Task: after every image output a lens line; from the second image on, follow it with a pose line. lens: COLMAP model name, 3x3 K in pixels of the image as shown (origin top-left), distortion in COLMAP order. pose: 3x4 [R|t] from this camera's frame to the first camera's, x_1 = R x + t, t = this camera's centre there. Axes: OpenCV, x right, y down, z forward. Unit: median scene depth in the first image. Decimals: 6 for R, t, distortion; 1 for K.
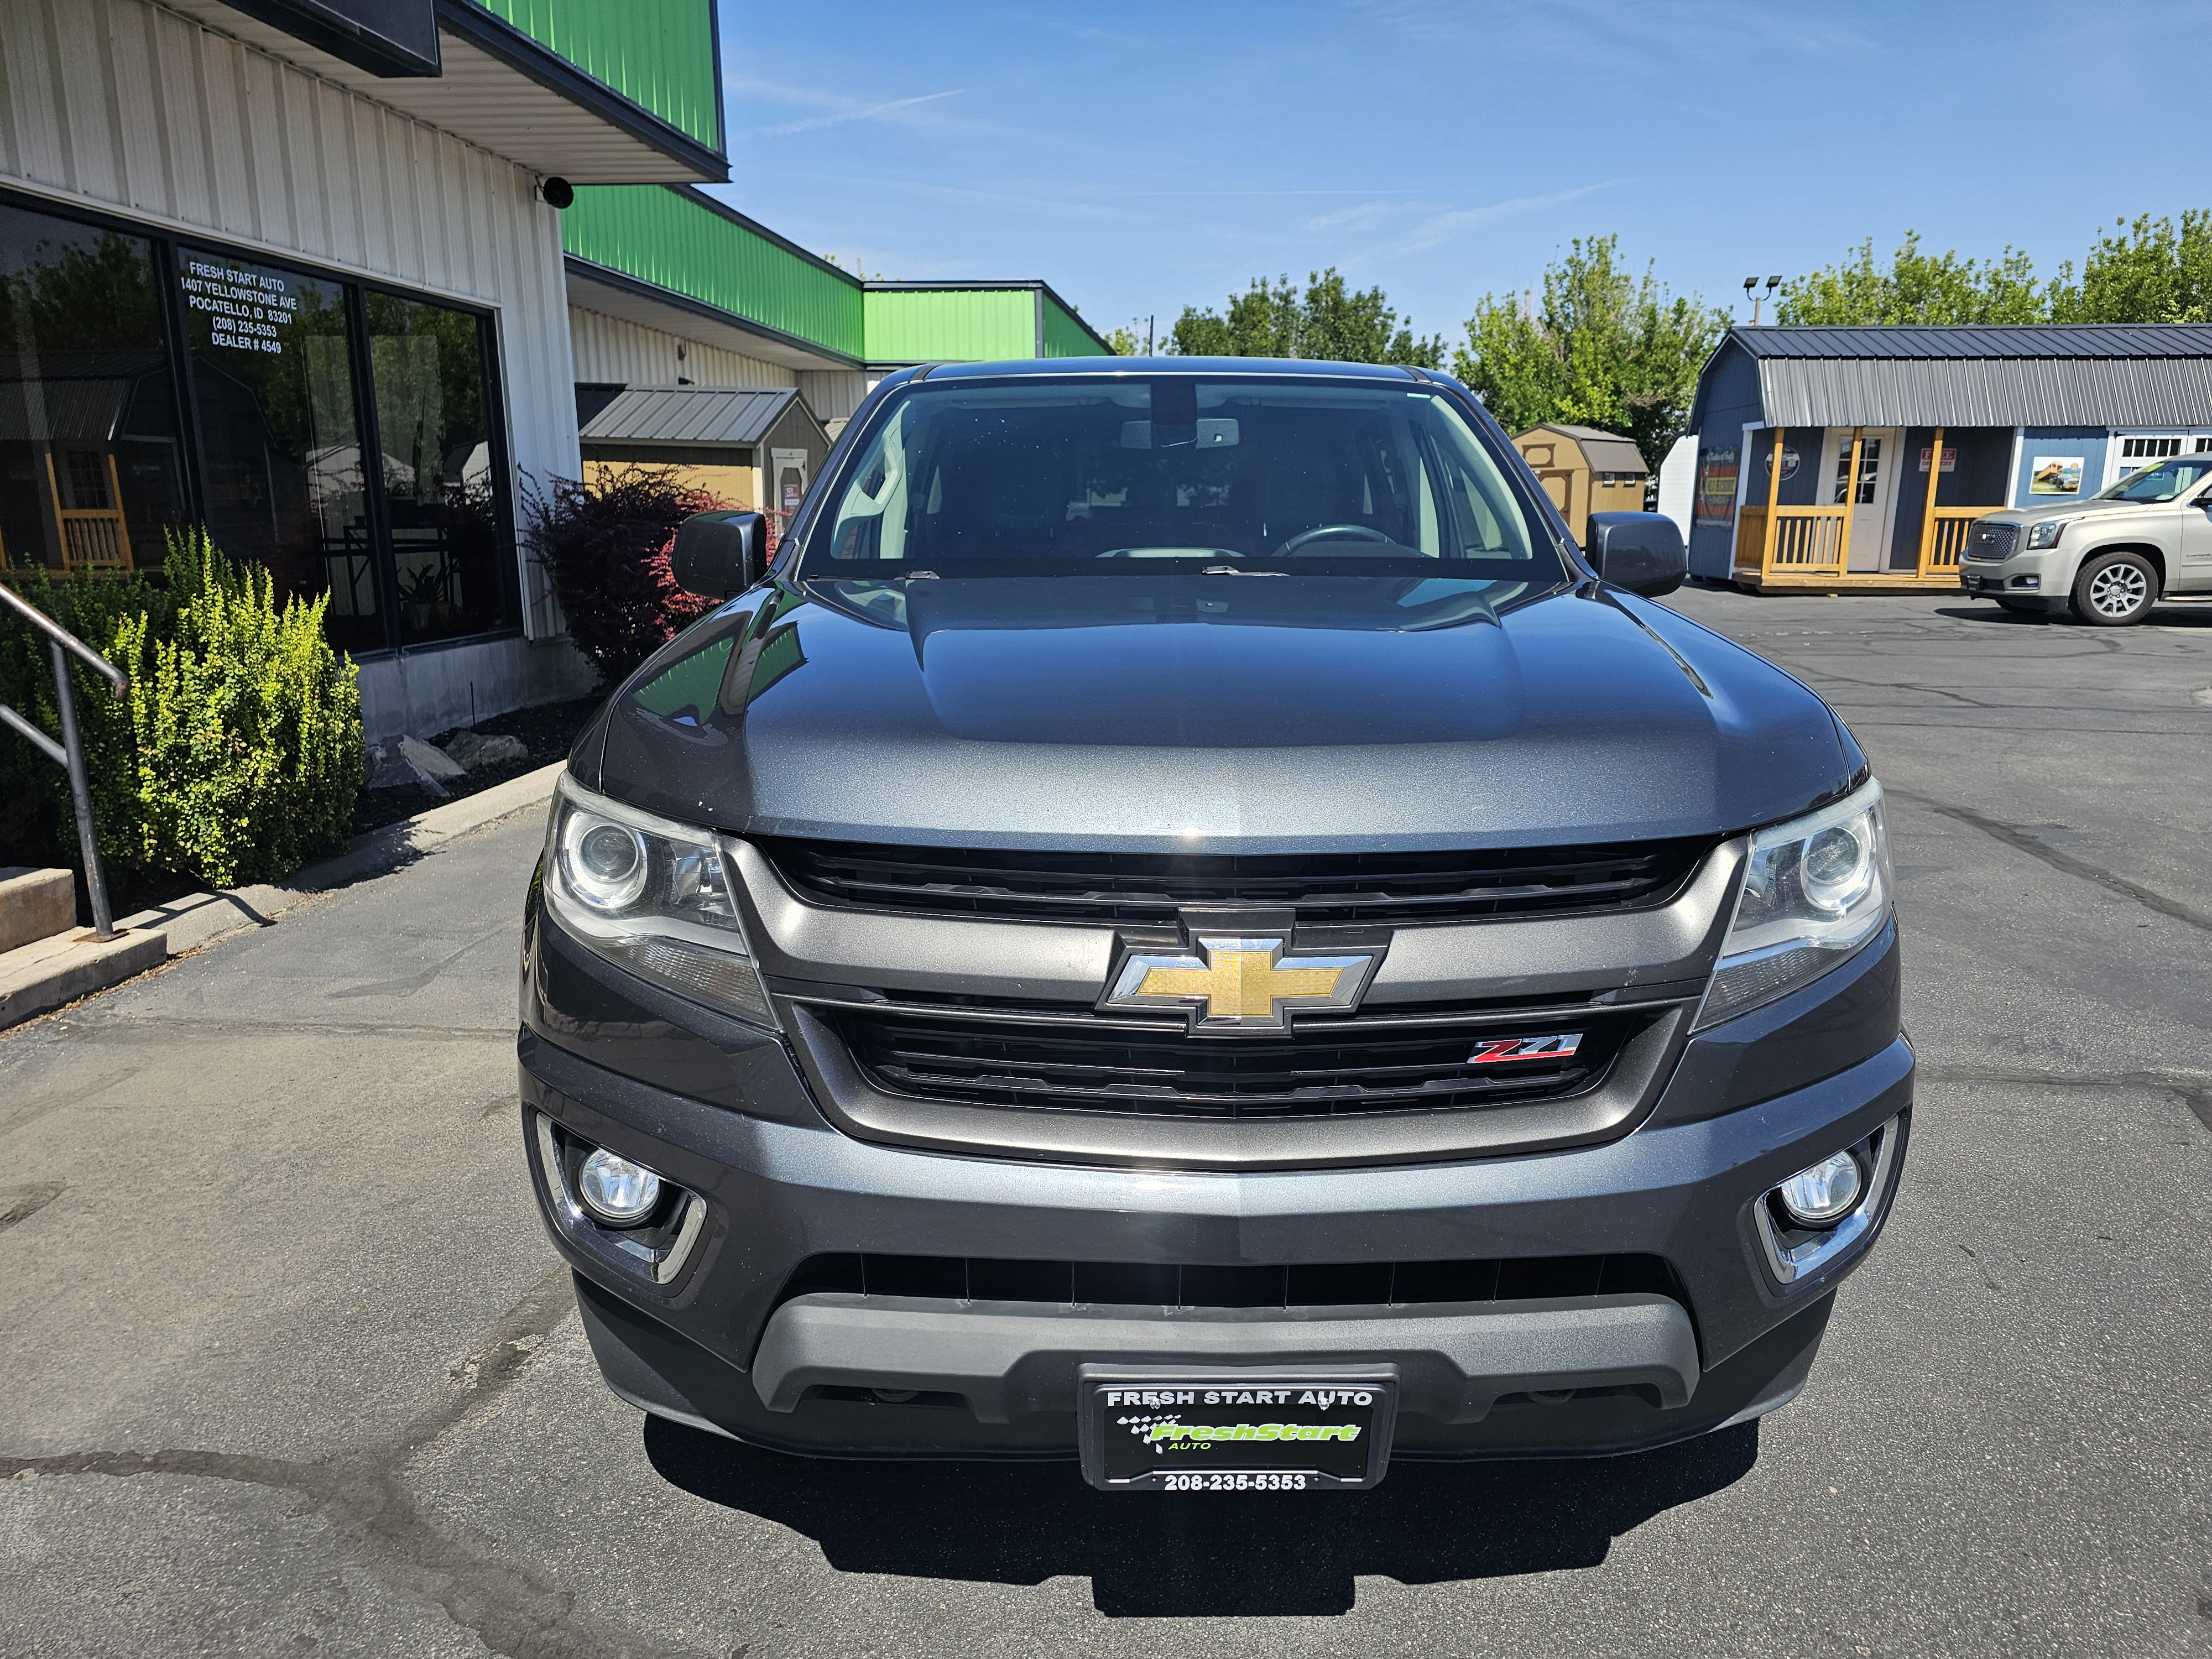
lens RADIAL K [[1475.3, 0, 1114.2], [0, 1475.3, 836.2], [0, 0, 1]] dist [0.052876, -0.043568]
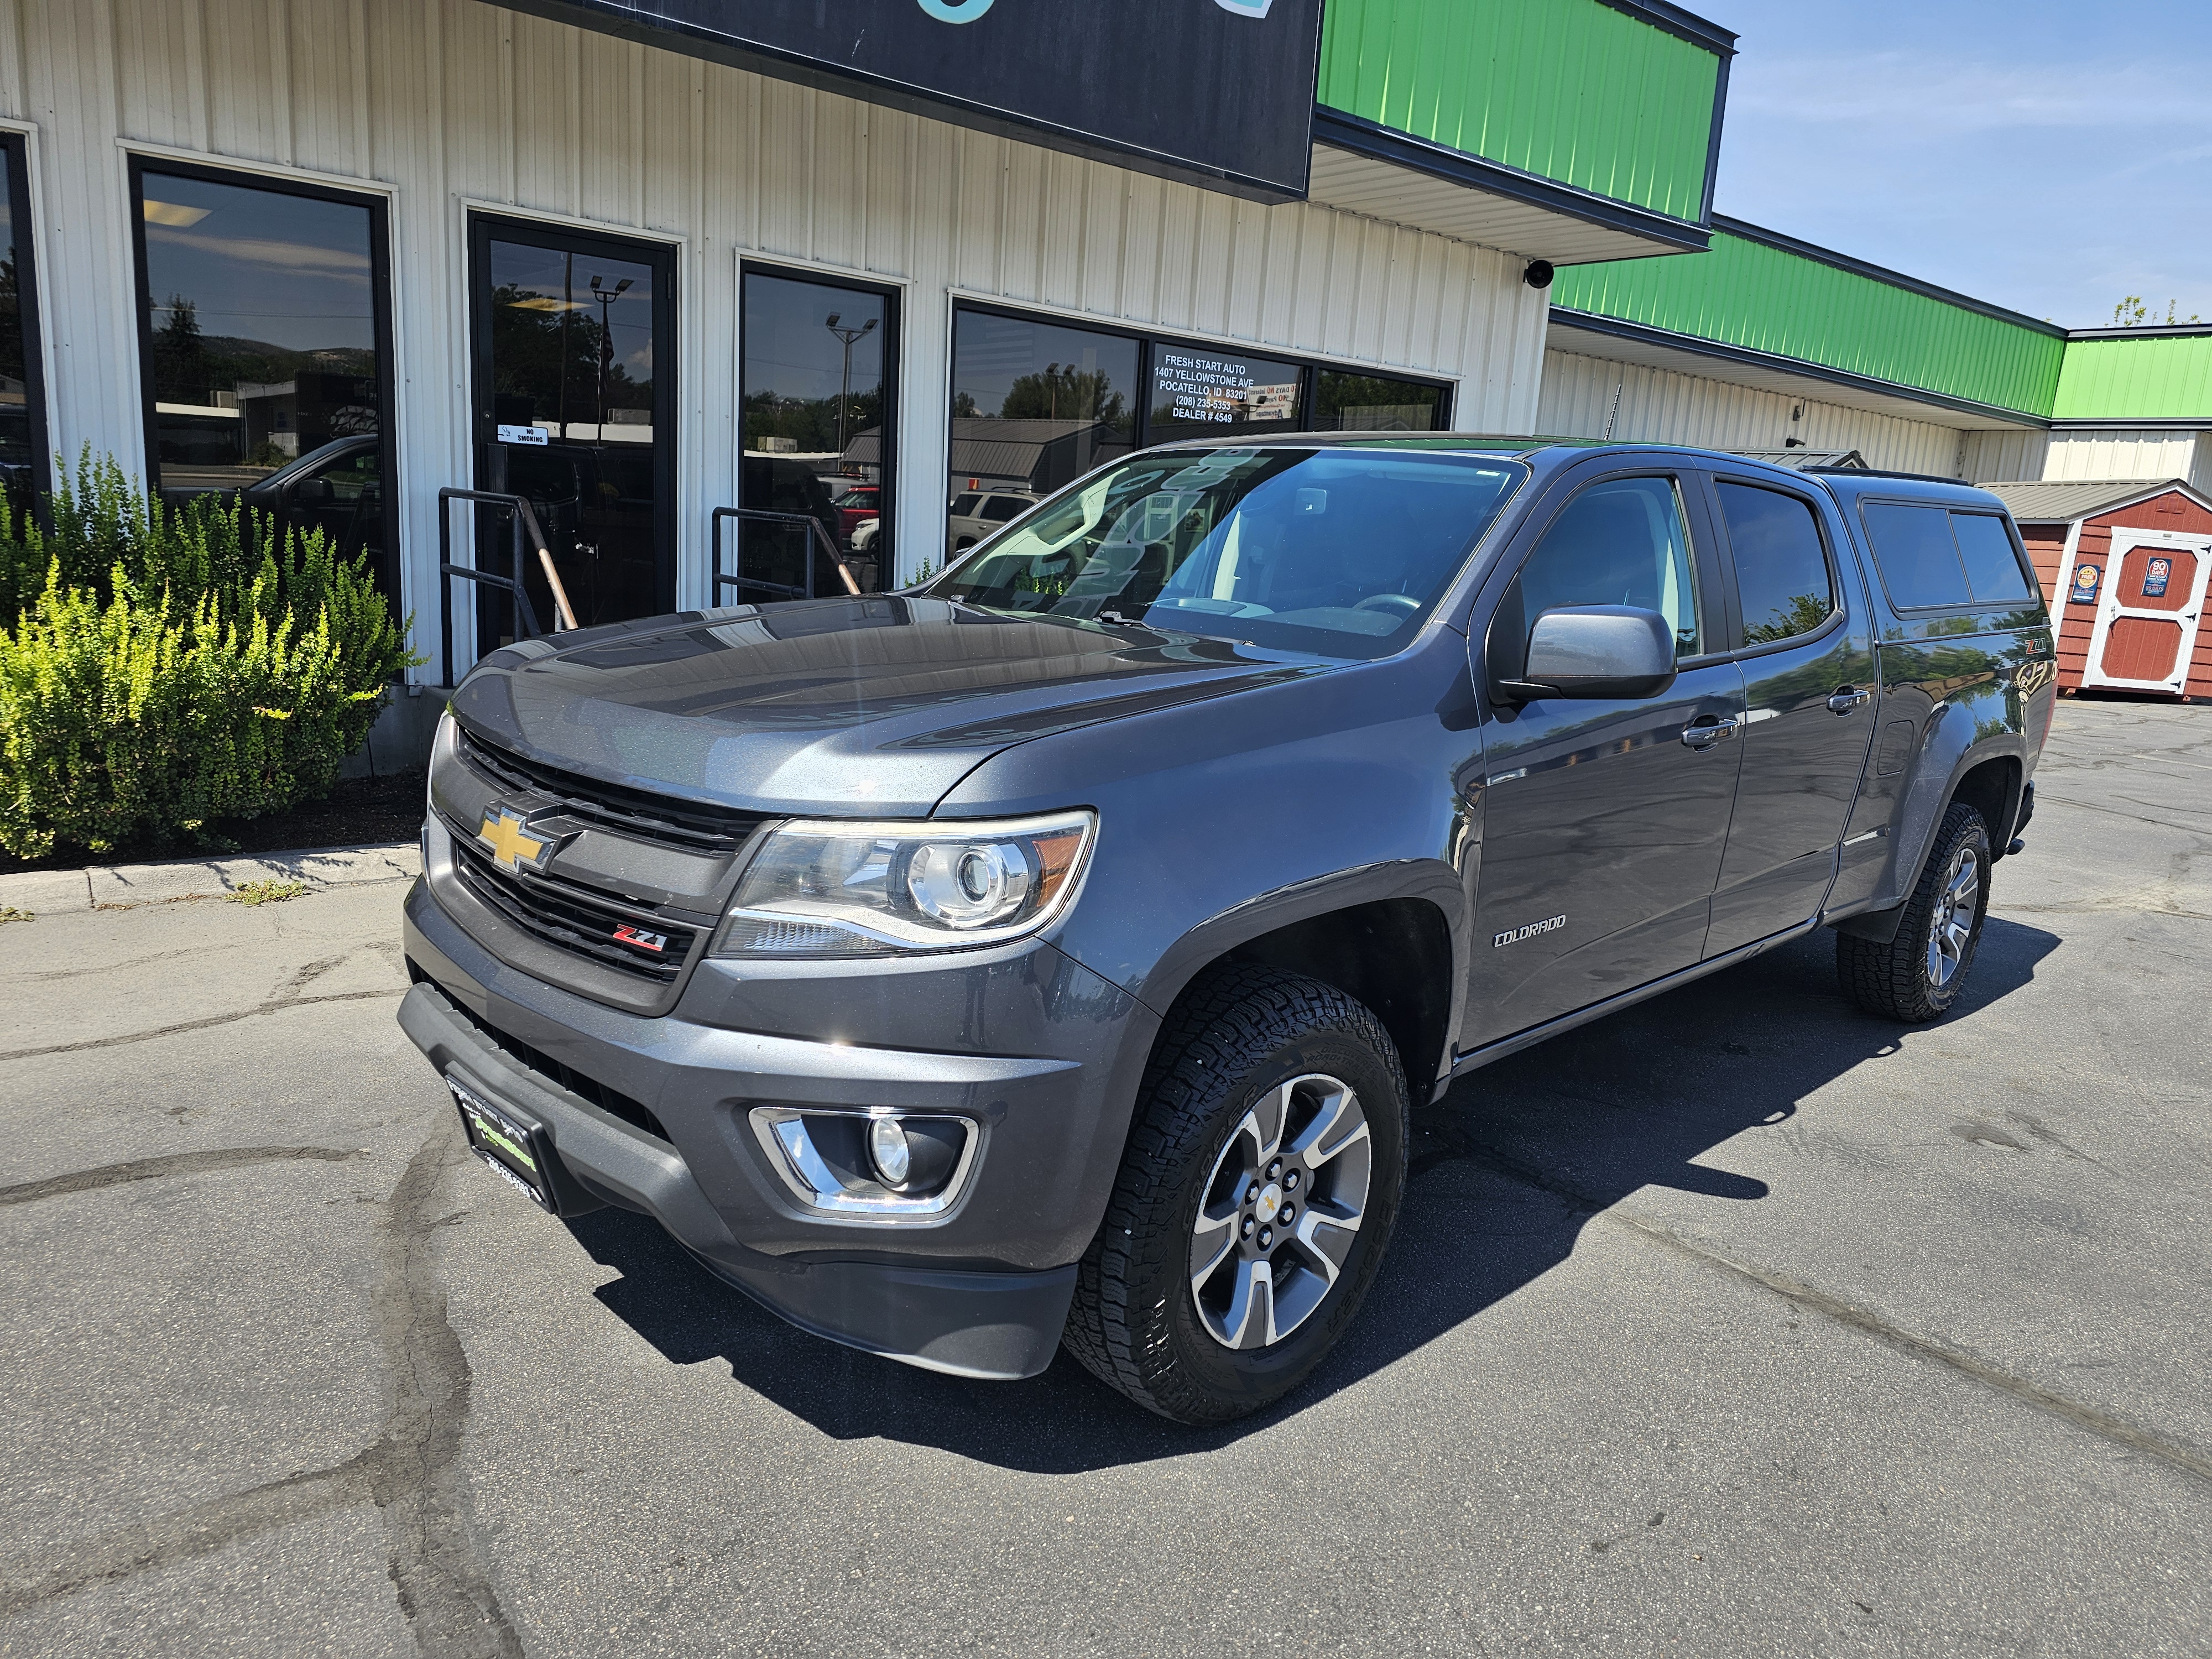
lens RADIAL K [[1475.3, 0, 1120.5], [0, 1475.3, 825.8], [0, 0, 1]] dist [0.052876, -0.043568]
pose [[0.703808, 0.188786, -0.684846, 0.306730], [-0.217747, 0.974968, 0.044986, -0.023646], [0.676196, 0.117461, 0.727298, 0.058277]]
